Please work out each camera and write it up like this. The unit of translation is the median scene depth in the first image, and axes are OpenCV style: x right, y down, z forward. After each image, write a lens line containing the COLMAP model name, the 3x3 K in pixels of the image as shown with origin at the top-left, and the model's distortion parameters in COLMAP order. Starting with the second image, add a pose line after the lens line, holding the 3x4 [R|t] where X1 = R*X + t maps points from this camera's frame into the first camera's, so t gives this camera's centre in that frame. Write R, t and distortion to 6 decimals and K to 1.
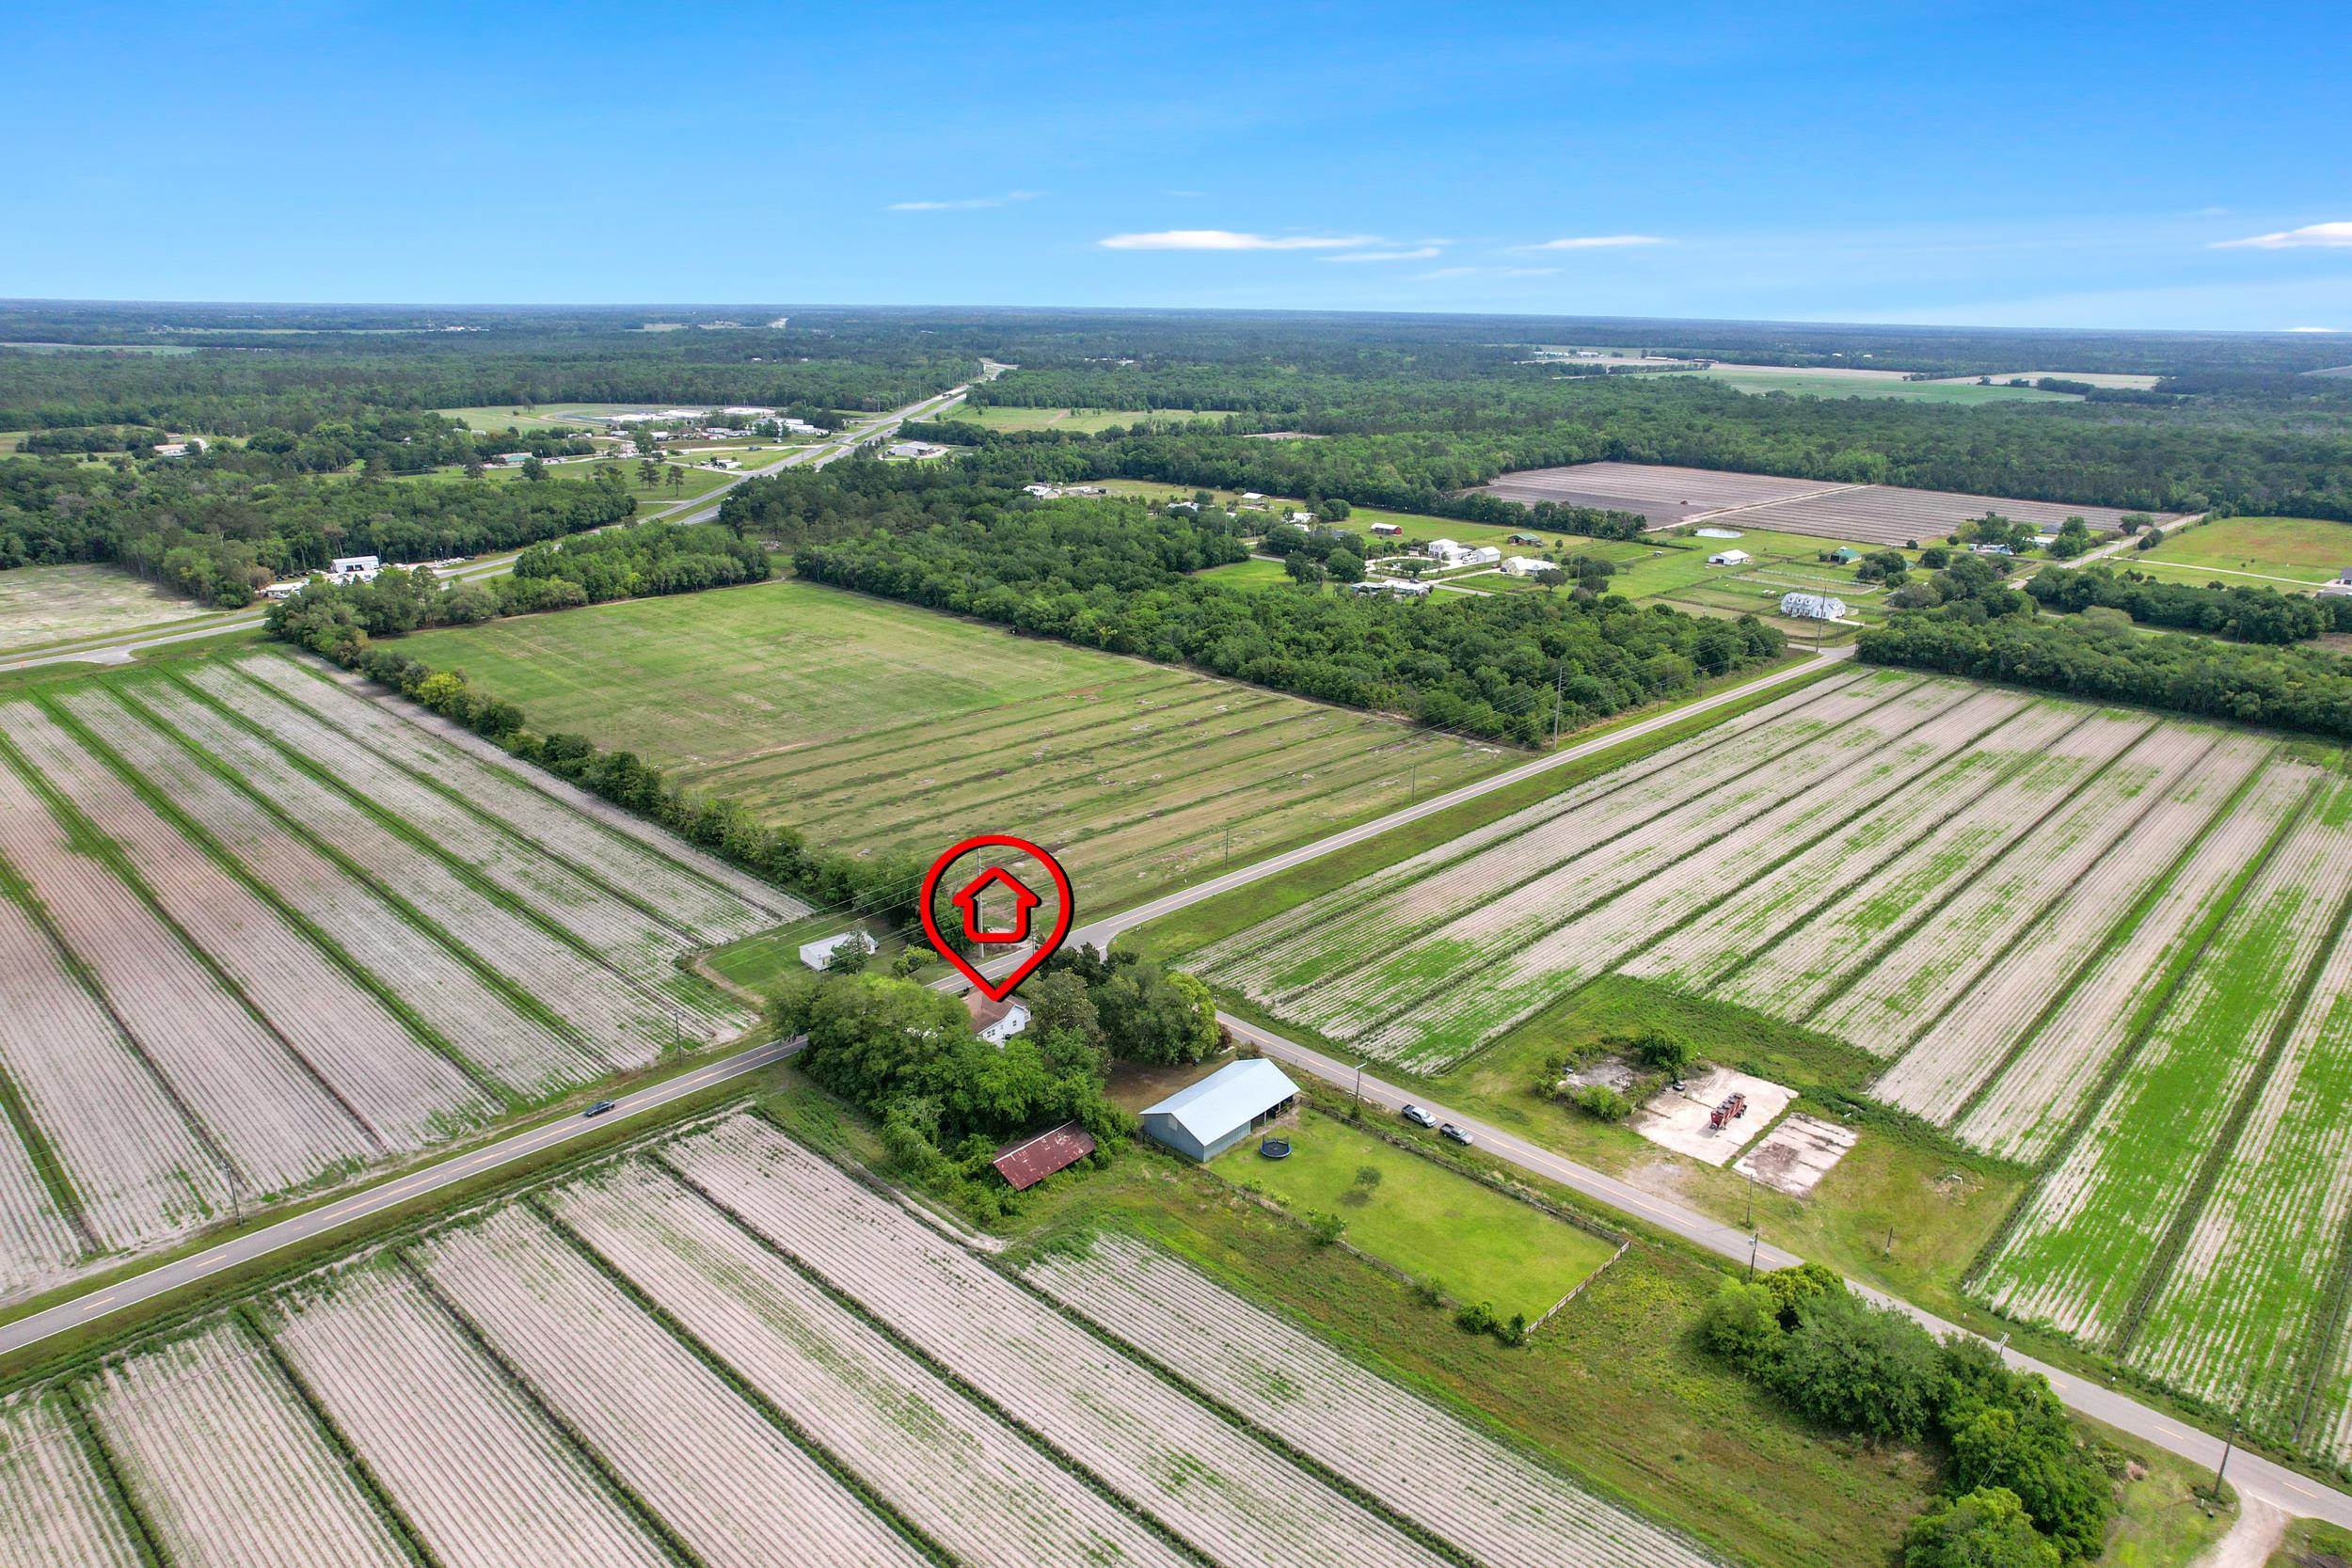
lens RADIAL K [[1493.8, 0, 1176.0], [0, 1493.8, 784.0], [0, 0, 1]] dist [-0.076388, 0.070286]
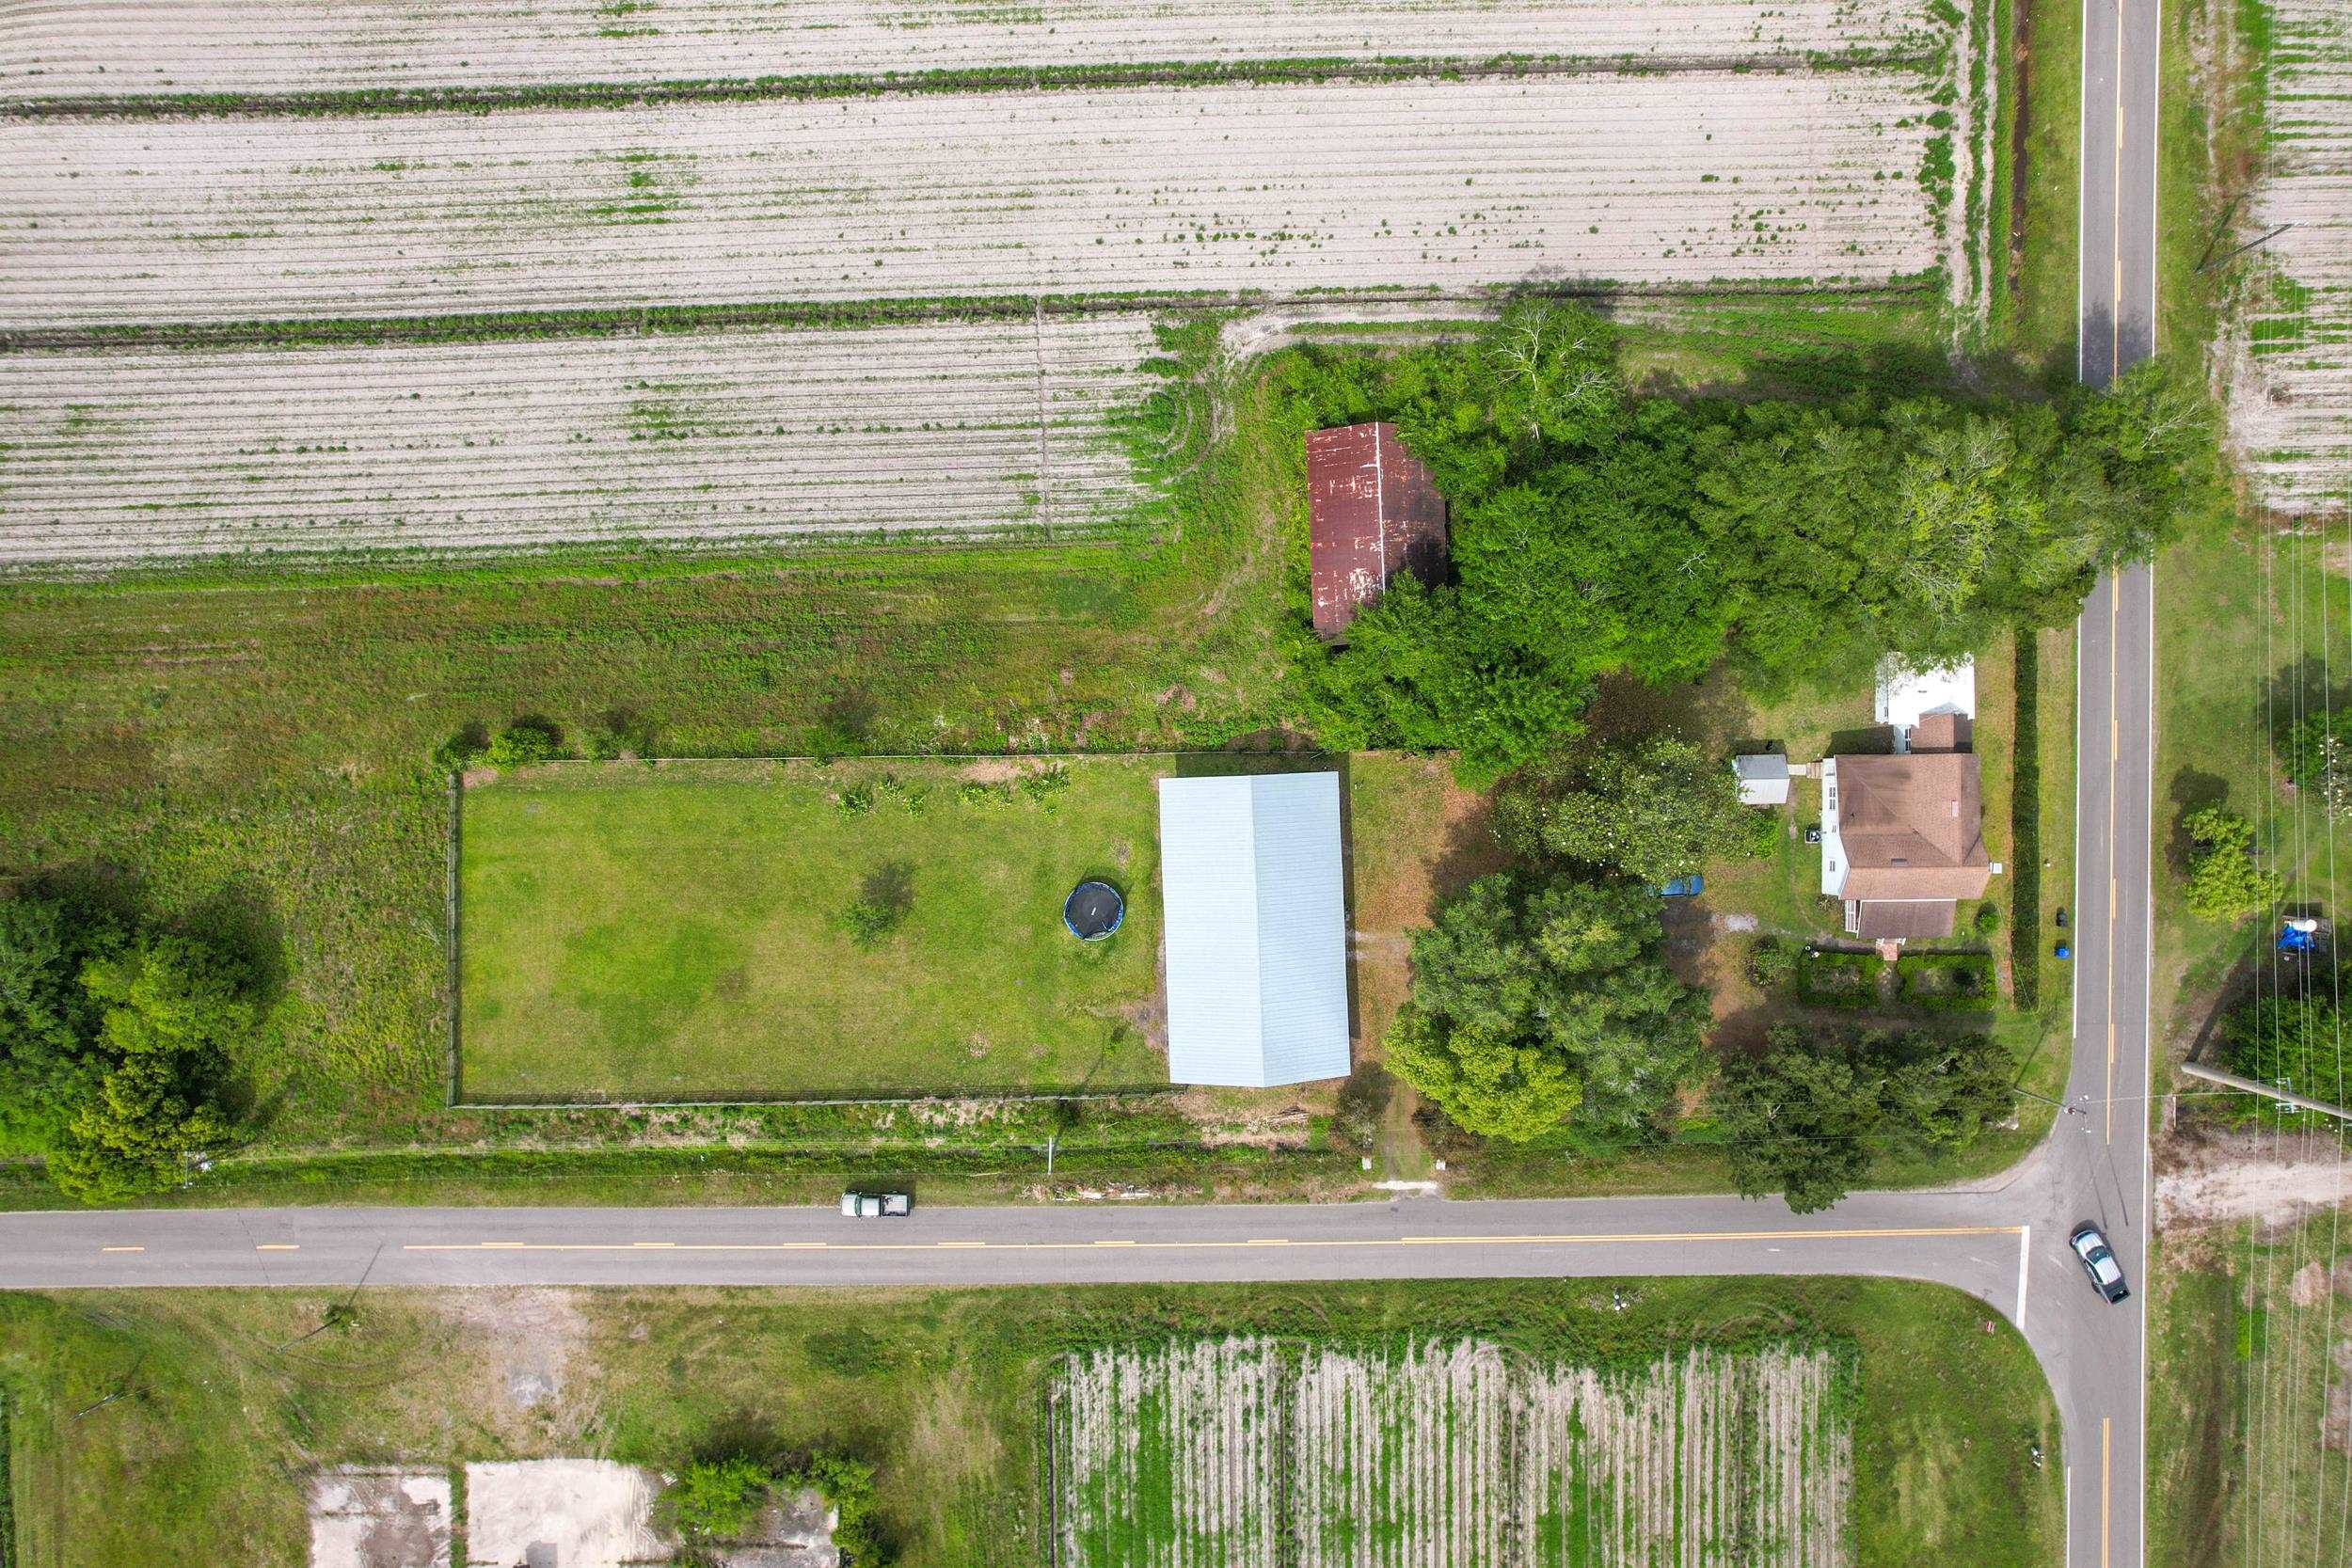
lens RADIAL K [[1493.8, 0, 1176.0], [0, 1493.8, 784.0], [0, 0, 1]] dist [-0.076388, 0.070286]
pose [[-0.712722, 0.701368, -0.010489, 0.020656], [-0.227582, -0.217070, 0.949256, -0.229973], [0.663501, 0.678943, 0.314329, 0.792258]]
